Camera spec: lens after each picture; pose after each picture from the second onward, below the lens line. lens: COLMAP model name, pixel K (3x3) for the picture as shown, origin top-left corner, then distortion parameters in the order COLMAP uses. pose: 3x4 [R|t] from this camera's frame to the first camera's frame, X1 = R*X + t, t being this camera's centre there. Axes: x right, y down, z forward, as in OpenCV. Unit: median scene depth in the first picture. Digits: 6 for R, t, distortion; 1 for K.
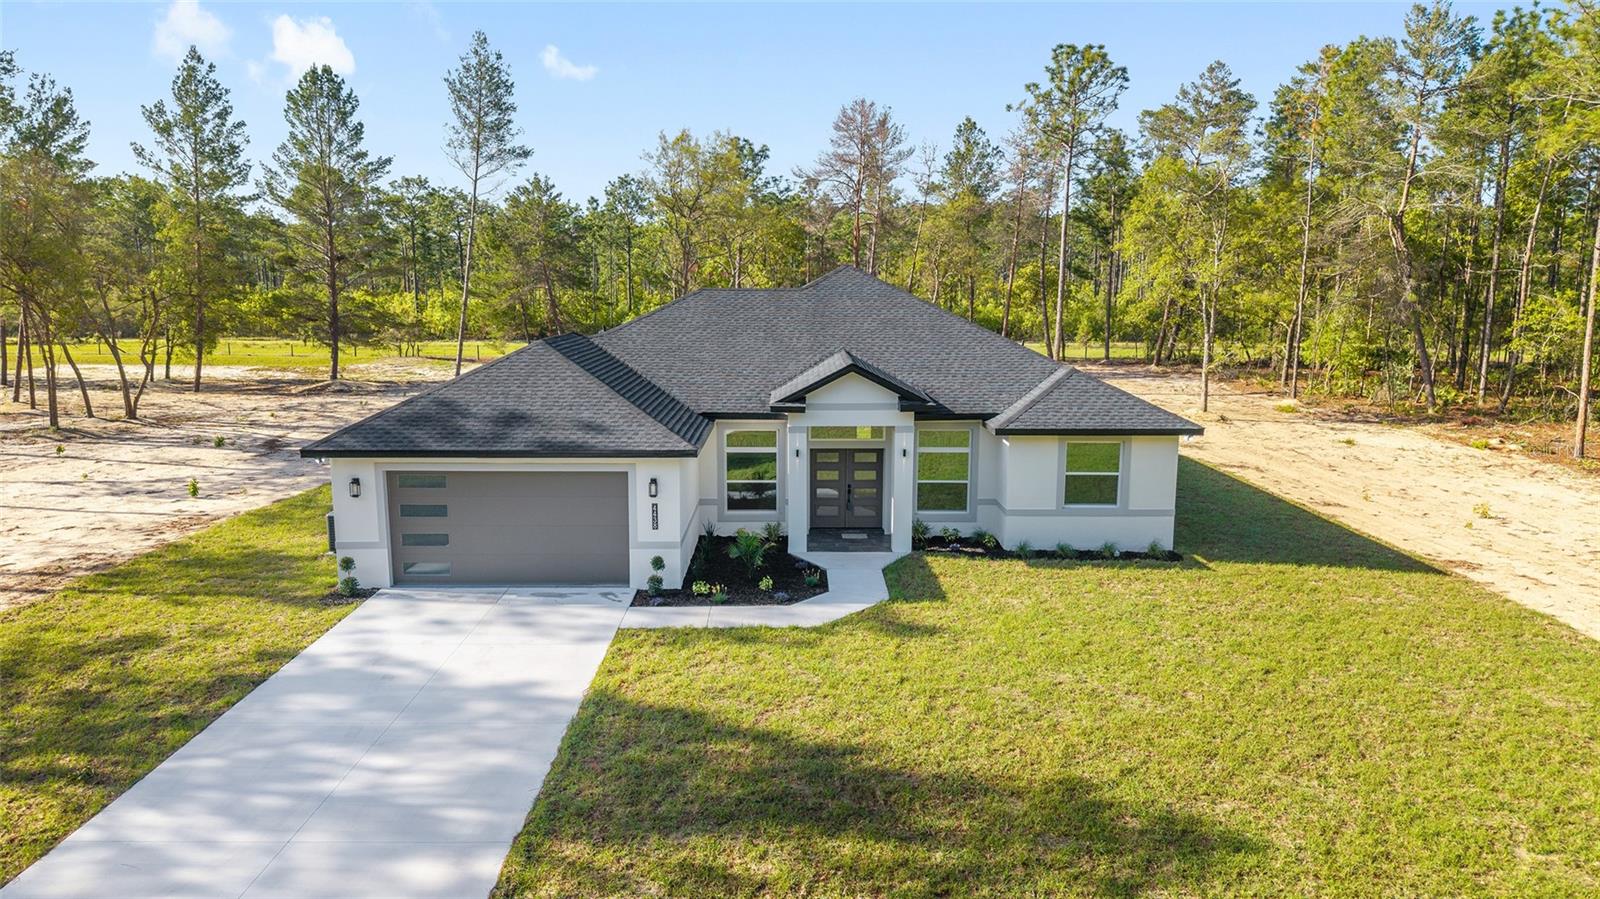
lens RADIAL K [[1068.0, 0, 801.0], [0, 1068.0, 451.9], [0, 0, 1]] dist [0.022189, -0.039654]
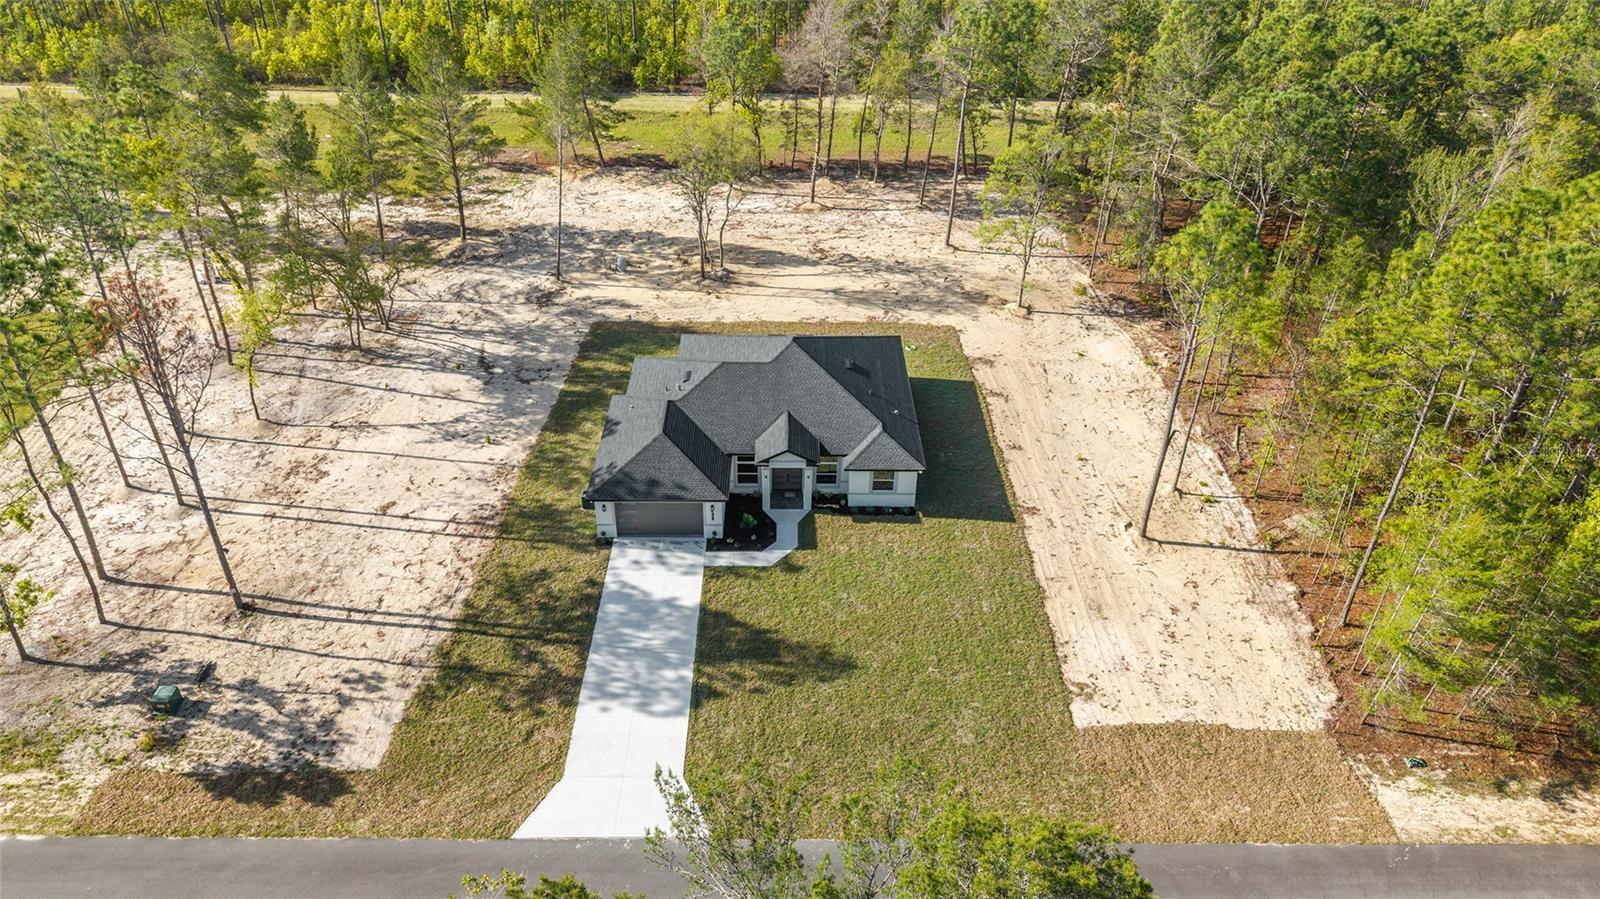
lens RADIAL K [[1068.0, 0, 814.6], [0, 1068.0, 452.6], [0, 0, 1]] dist [0.022189, -0.039654]
pose [[0.999836, 0.012762, 0.012847, 0.088005], [-0.016948, 0.909373, 0.415637, -1.221297], [-0.006378, -0.415787, 0.909440, -1.416801]]
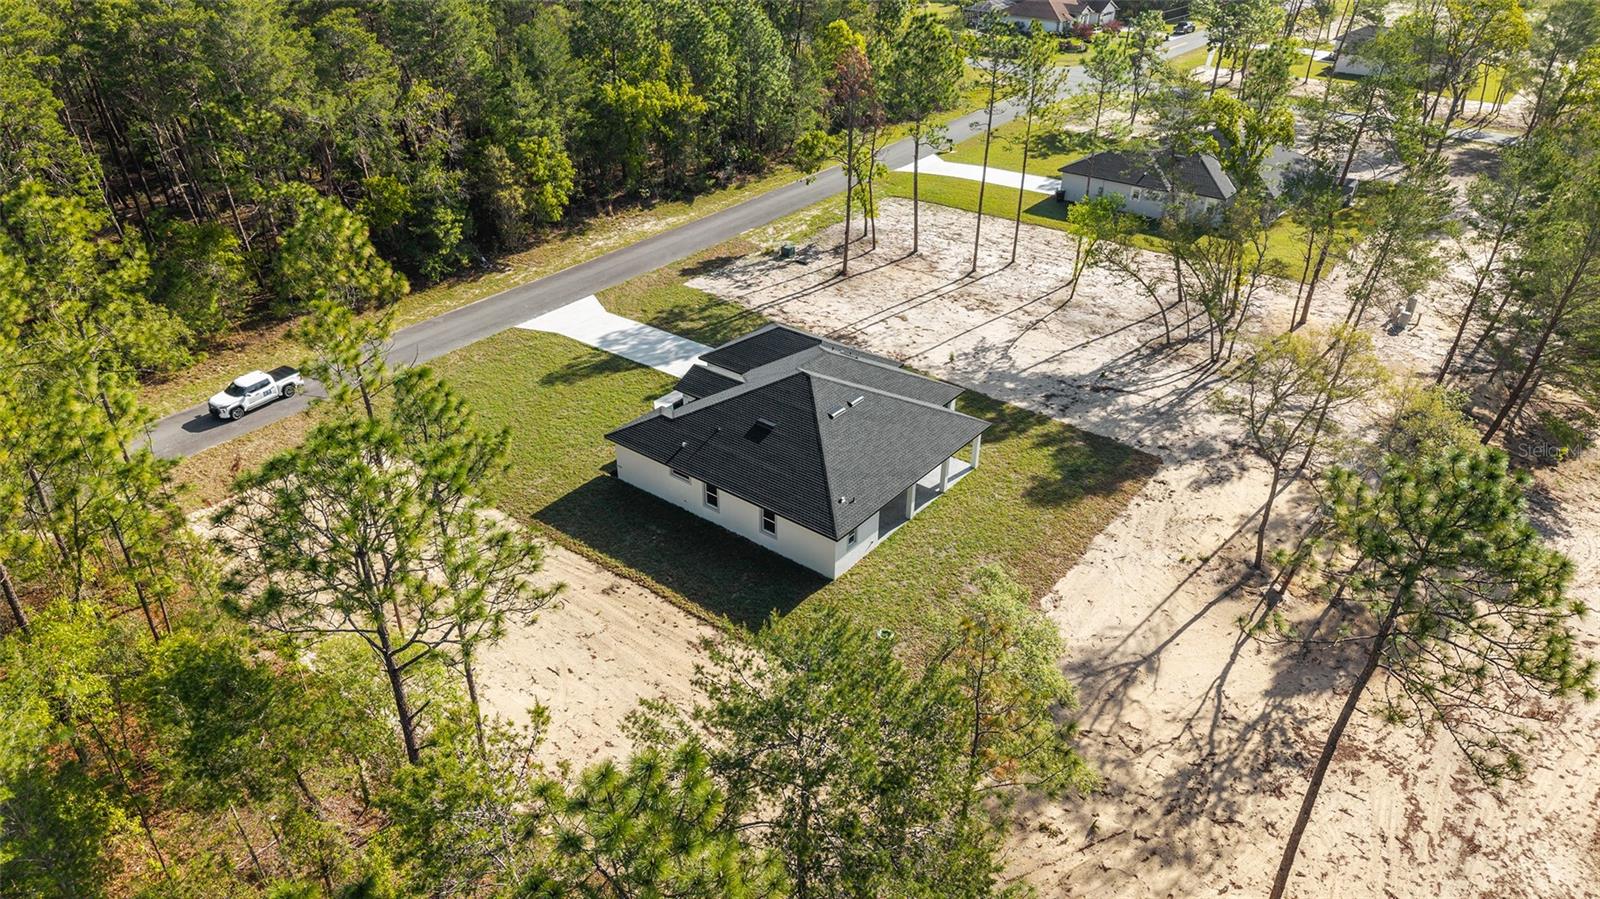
lens RADIAL K [[1068.0, 0, 805.0], [0, 1068.0, 446.6], [0, 0, 1]] dist [0.022189, -0.039654]
pose [[-0.629228, 0.384486, -0.675458, 1.985689], [-0.121978, 0.809447, 0.574384, -1.672038], [0.767590, 0.443810, -0.462427, 2.820084]]
